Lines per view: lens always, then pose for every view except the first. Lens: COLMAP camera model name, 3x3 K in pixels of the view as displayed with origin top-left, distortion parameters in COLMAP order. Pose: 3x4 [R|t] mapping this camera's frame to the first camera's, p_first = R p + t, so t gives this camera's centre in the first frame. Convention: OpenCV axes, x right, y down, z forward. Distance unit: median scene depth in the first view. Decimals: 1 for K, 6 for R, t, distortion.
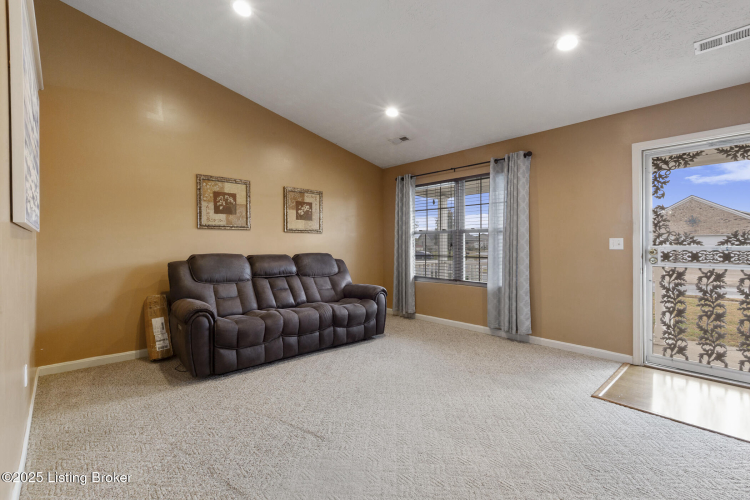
lens RADIAL K [[334.1, 0, 376.3], [0, 334.1, 247.5], [0, 0, 1]] dist [-0.002425, -0.000636]
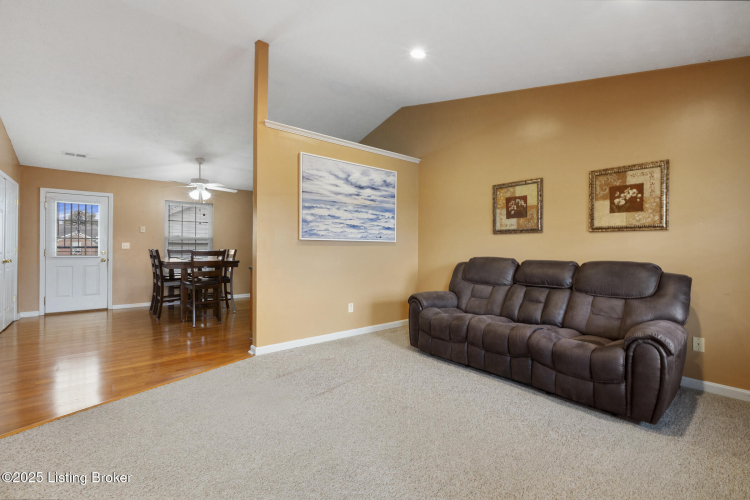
lens RADIAL K [[334.1, 0, 376.3], [0, 334.1, 247.5], [0, 0, 1]] dist [-0.002425, -0.000636]
pose [[-0.050736, -0.007382, -0.998685, 0.553697], [-0.015059, 0.999865, -0.006626, 0.000945], [0.998599, 0.014703, -0.050841, 0.620455]]
